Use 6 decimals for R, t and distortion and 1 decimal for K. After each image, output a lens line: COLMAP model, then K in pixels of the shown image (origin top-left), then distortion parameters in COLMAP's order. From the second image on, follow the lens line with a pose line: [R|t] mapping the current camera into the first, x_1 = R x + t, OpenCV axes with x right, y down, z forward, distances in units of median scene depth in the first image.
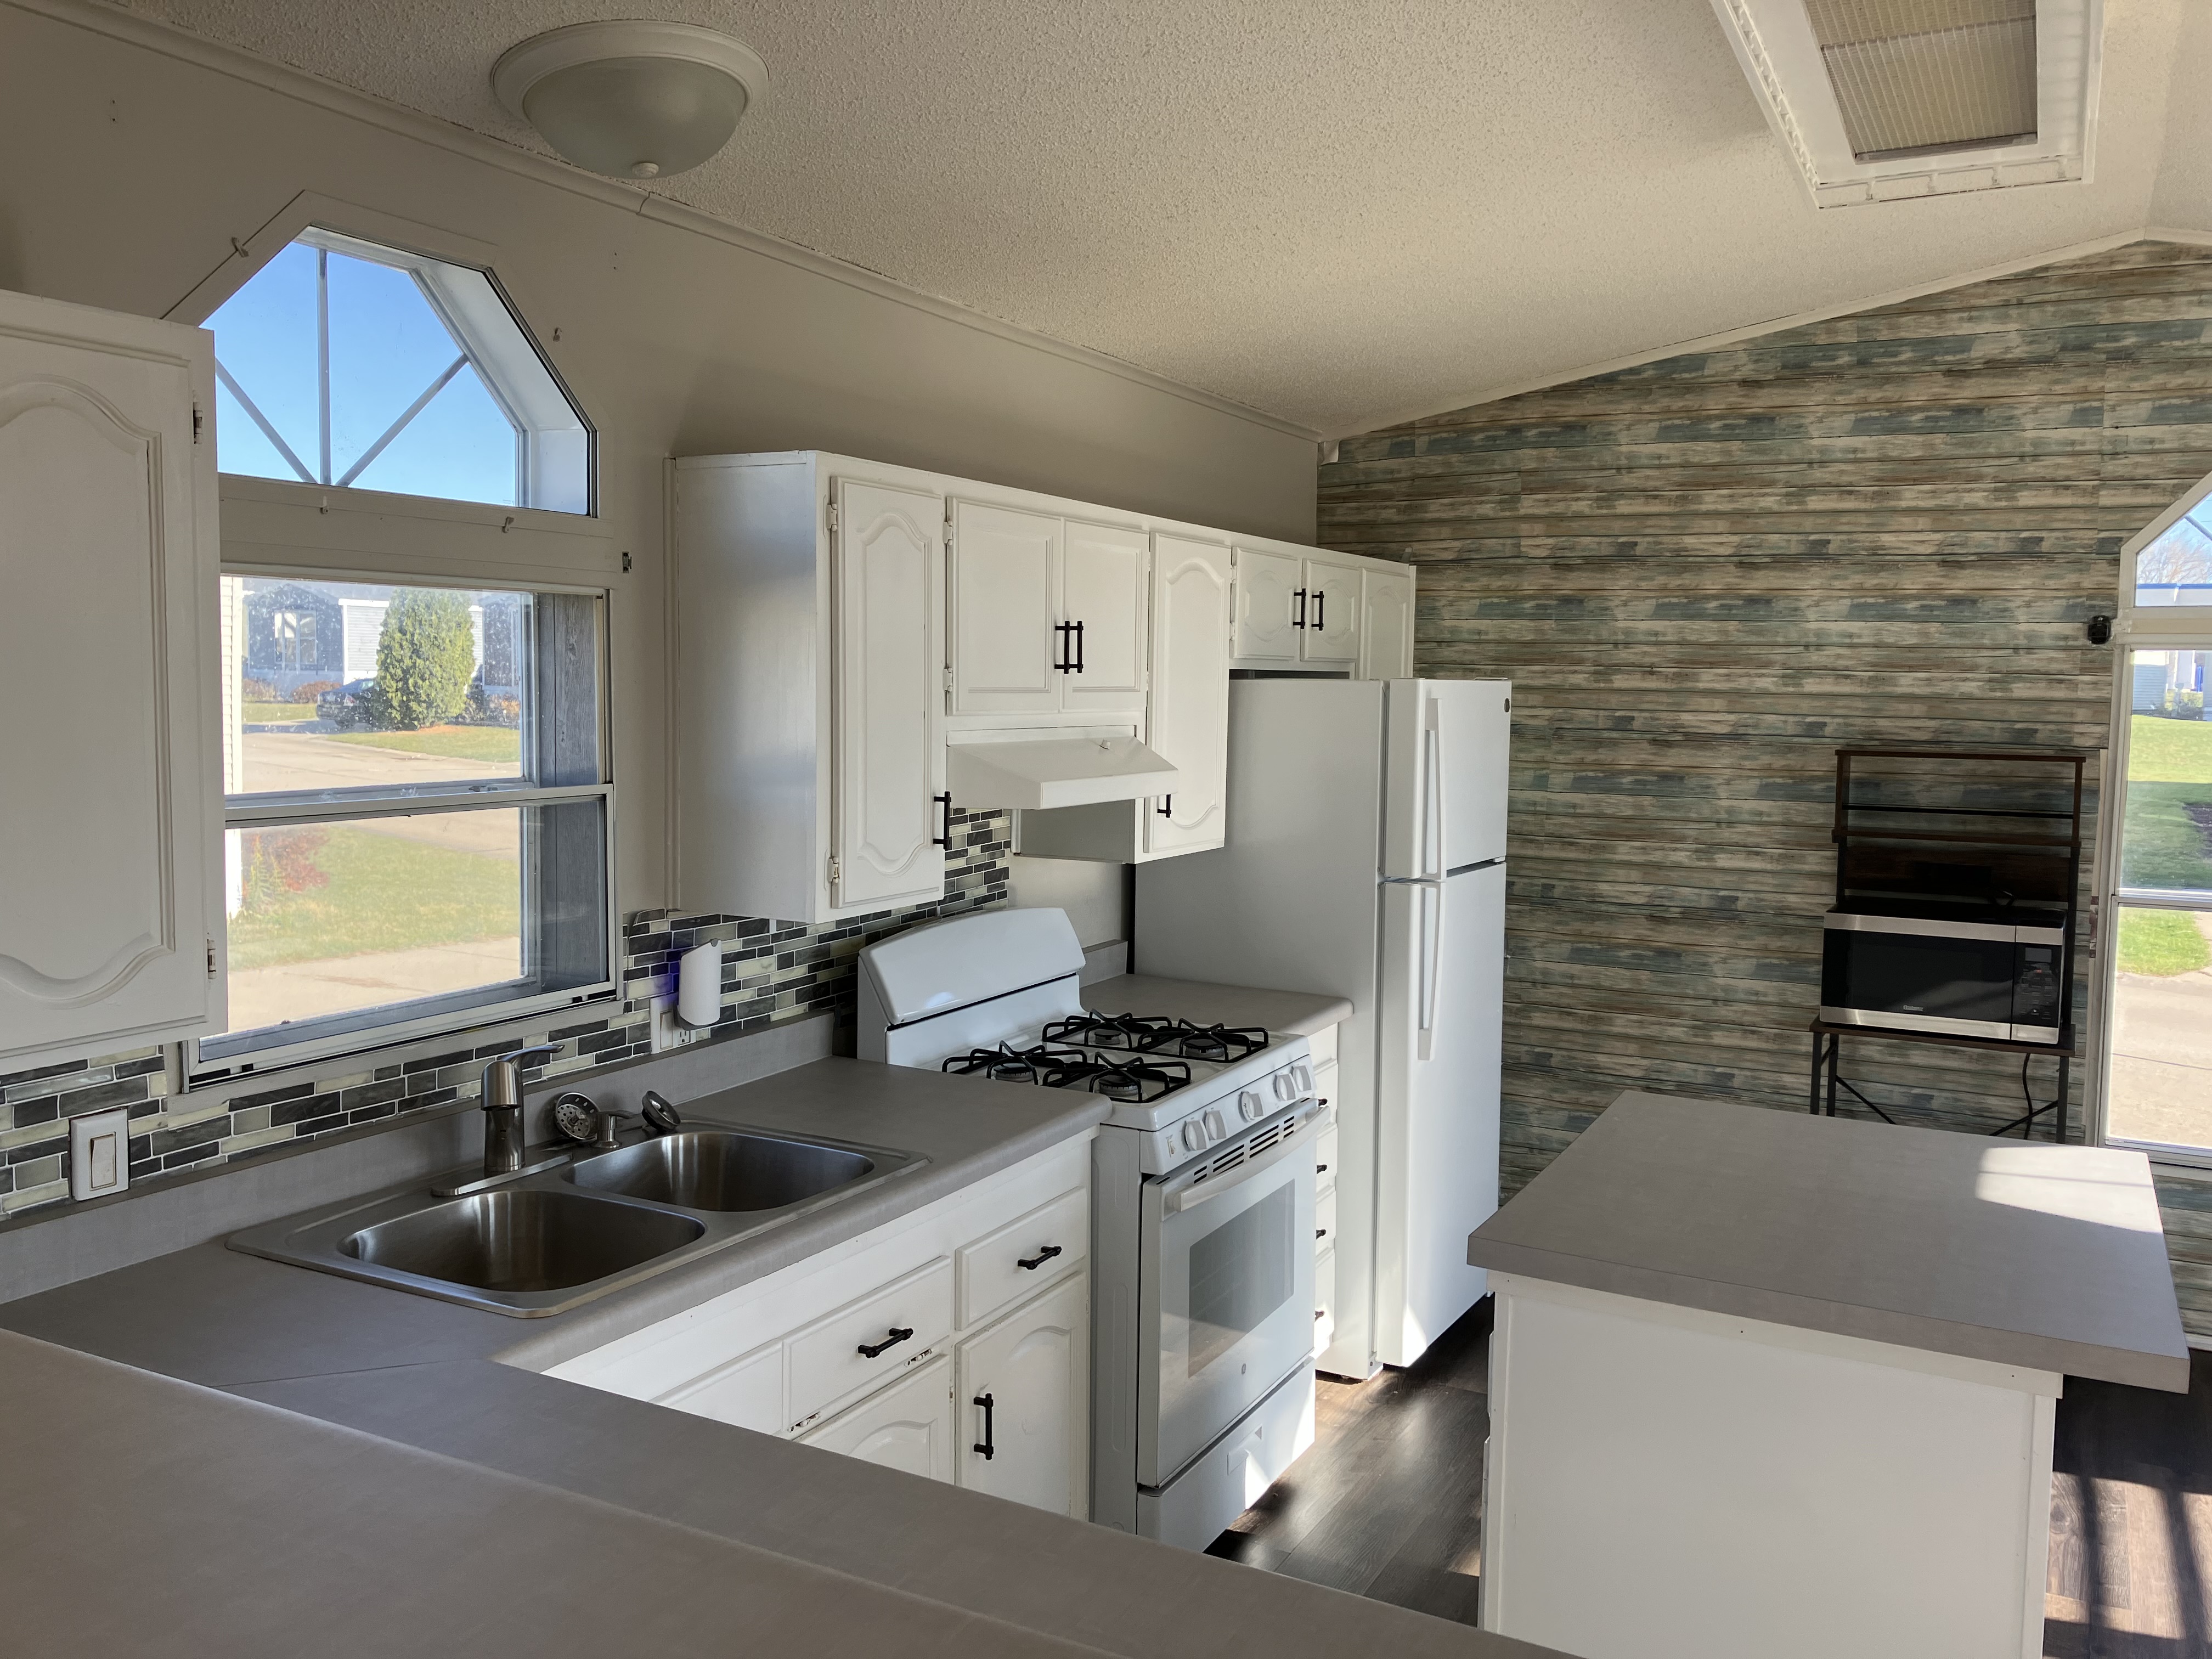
lens RADIAL K [[1802.9, 0, 1109.4], [0, 1802.9, 817.5], [0, 0, 1]] dist [0.035228, -0.039842]
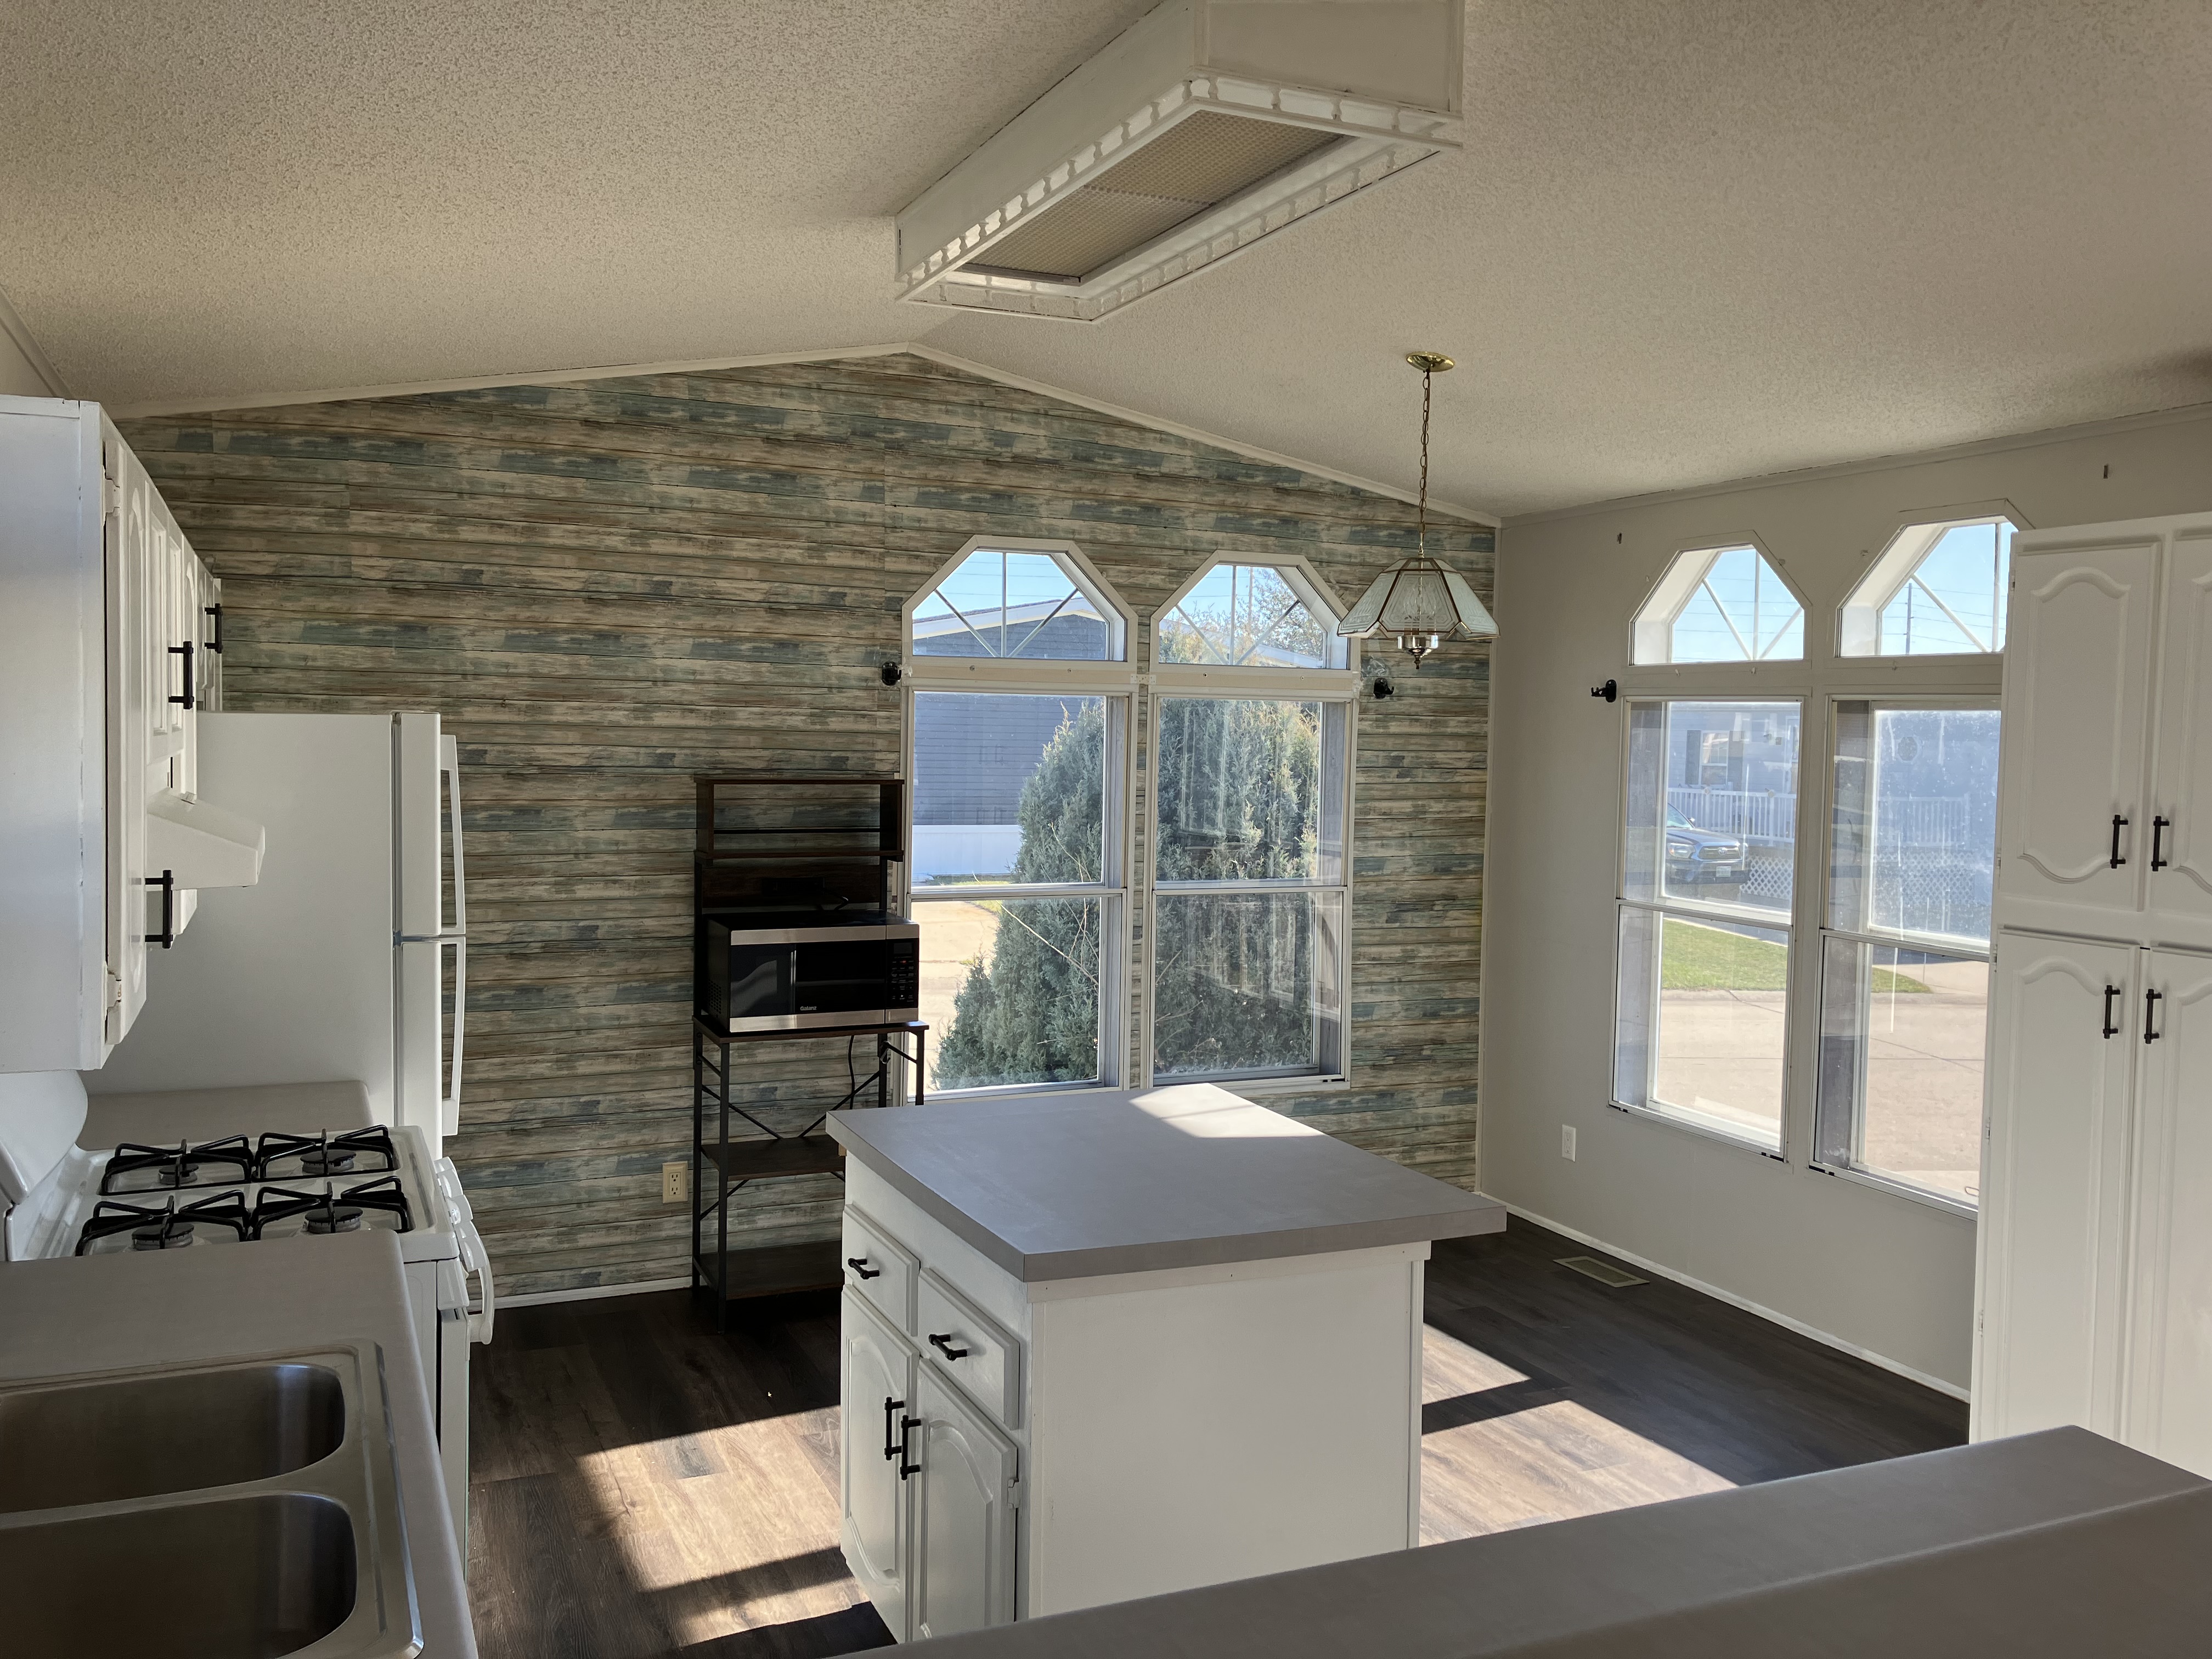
lens RADIAL K [[1802.9, 0, 1104.6], [0, 1802.9, 815.4], [0, 0, 1]] dist [0.035228, -0.039842]
pose [[0.613063, -0.043980, 0.788809, -0.301488], [0.053273, 0.998478, 0.014266, -0.018929], [-0.788236, 0.033276, 0.614472, 0.158743]]
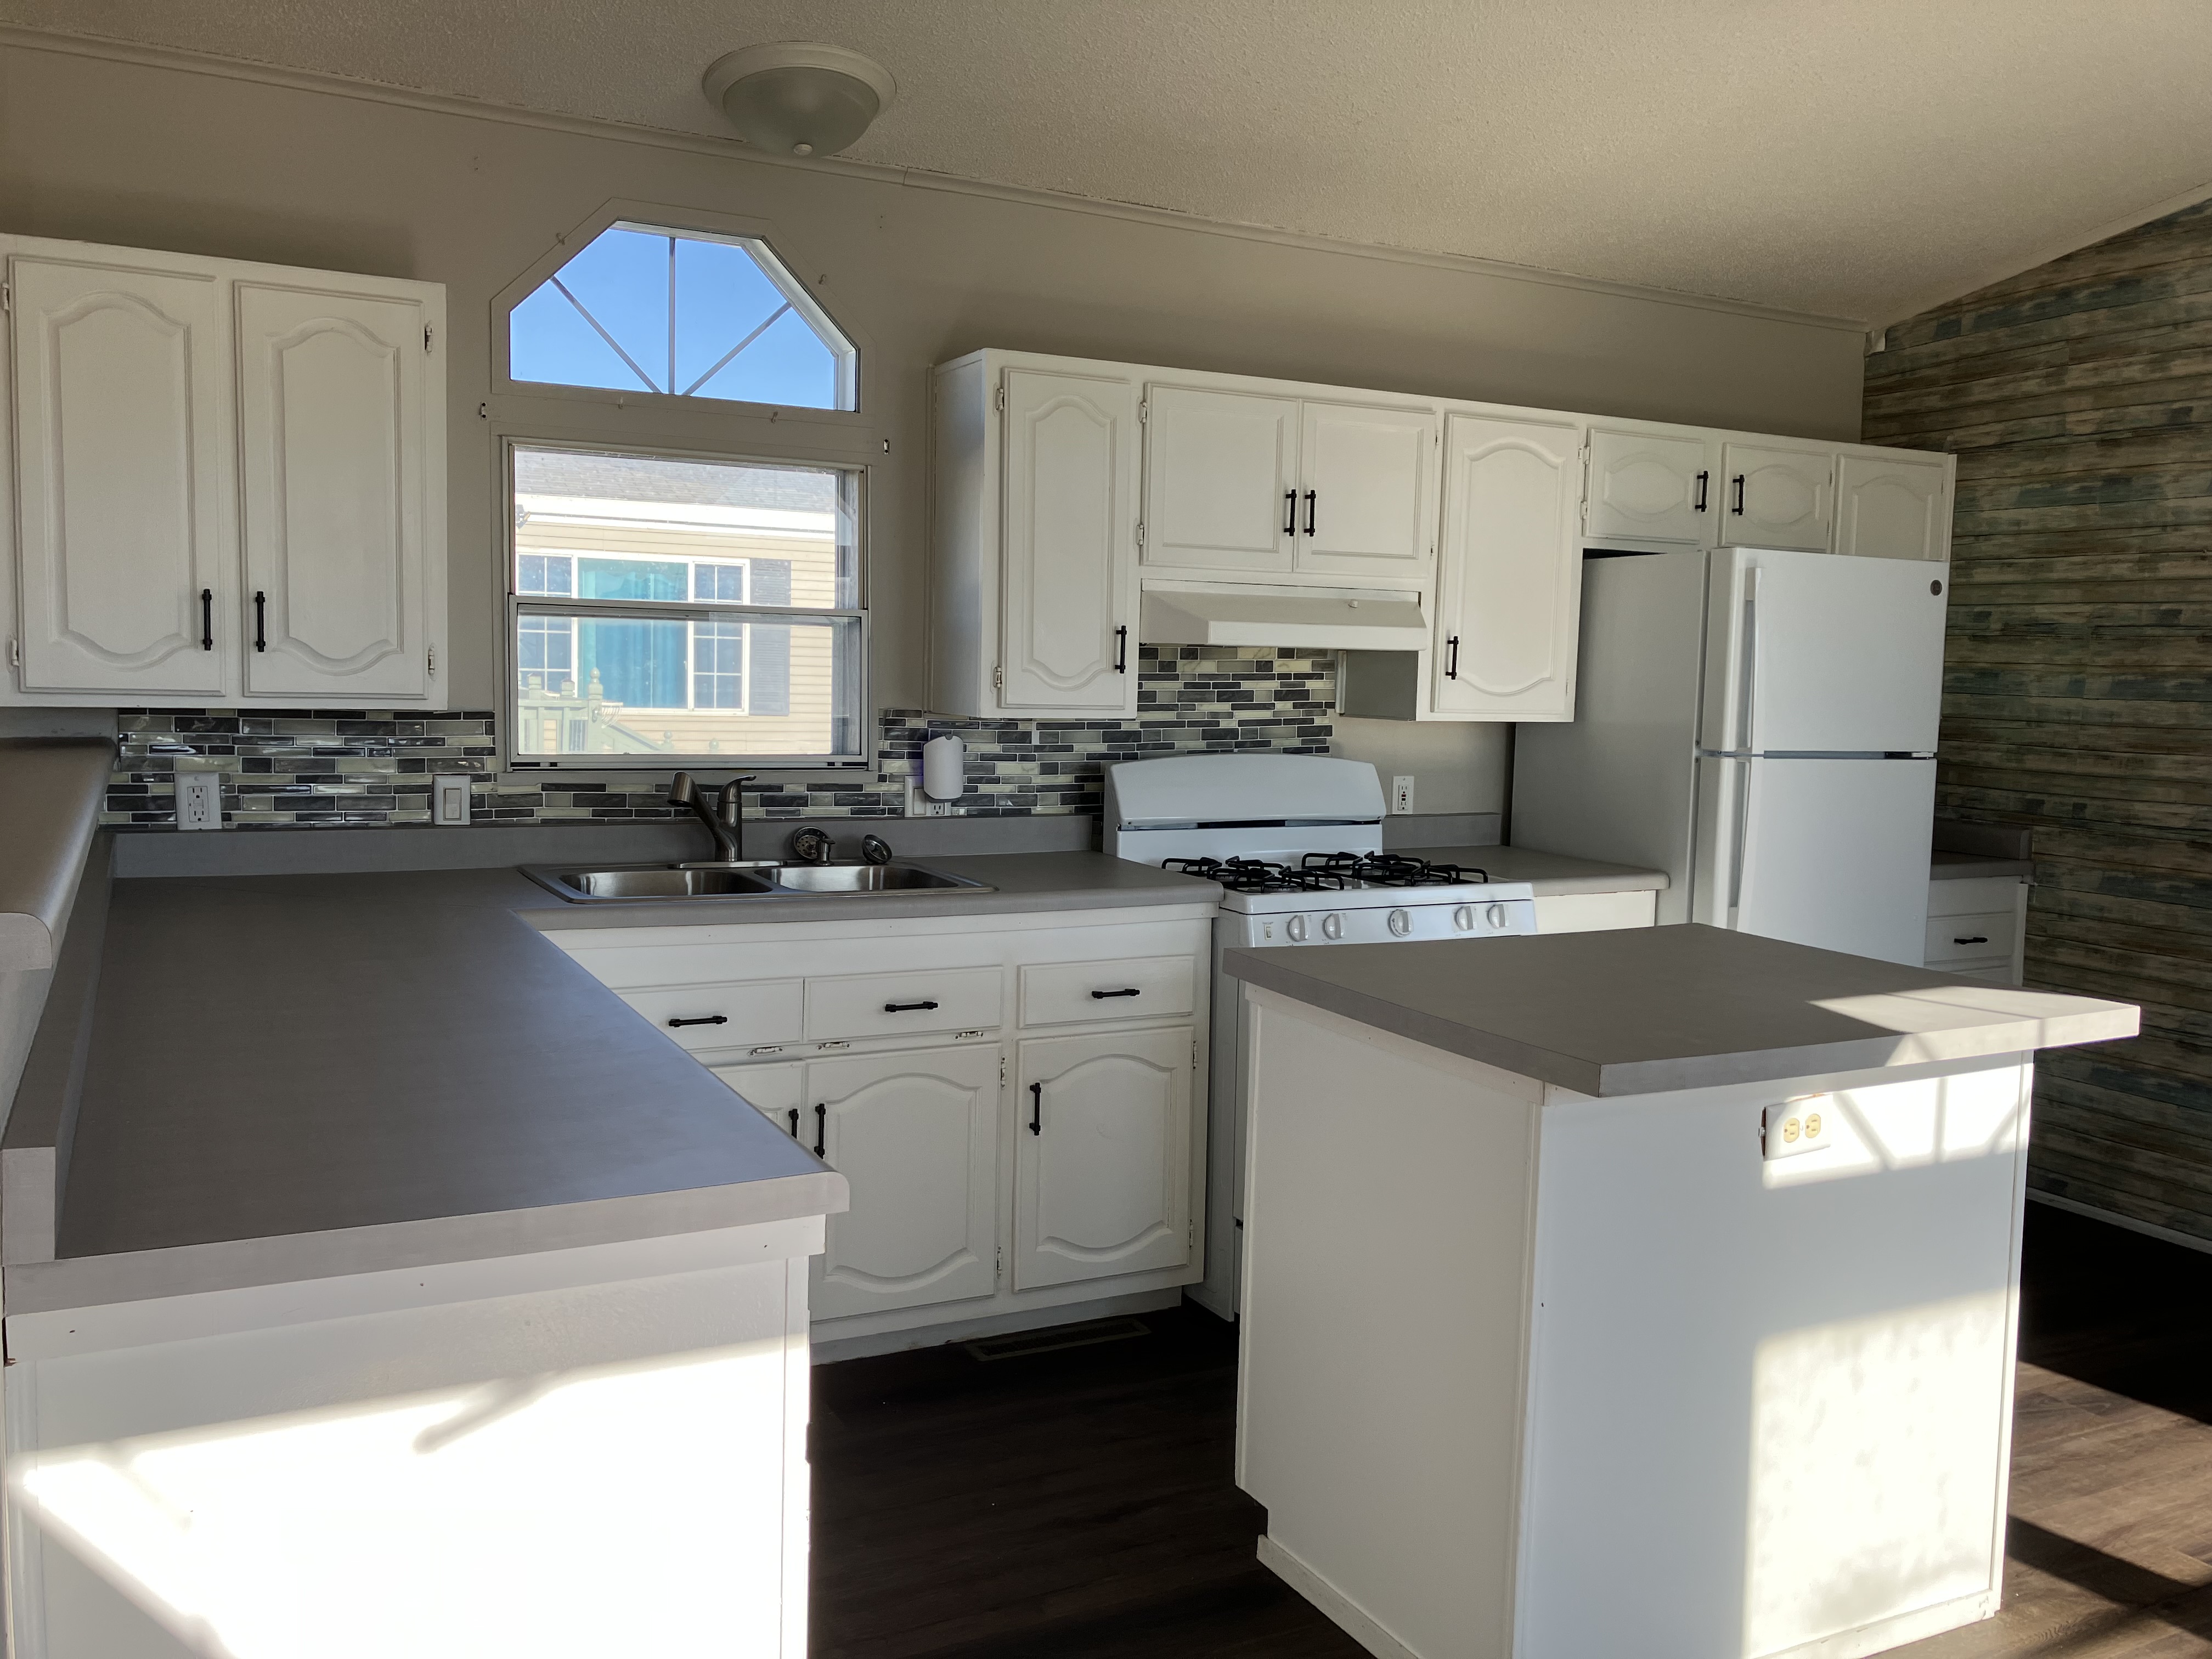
lens RADIAL K [[1802.9, 0, 1095.8], [0, 1802.9, 833.0], [0, 0, 1]] dist [0.035228, -0.039842]
pose [[0.819396, 0.057801, -0.570306, 0.403952], [-0.057148, 0.998184, 0.019059, 0.070335], [0.570372, 0.016975, 0.821211, -0.008906]]
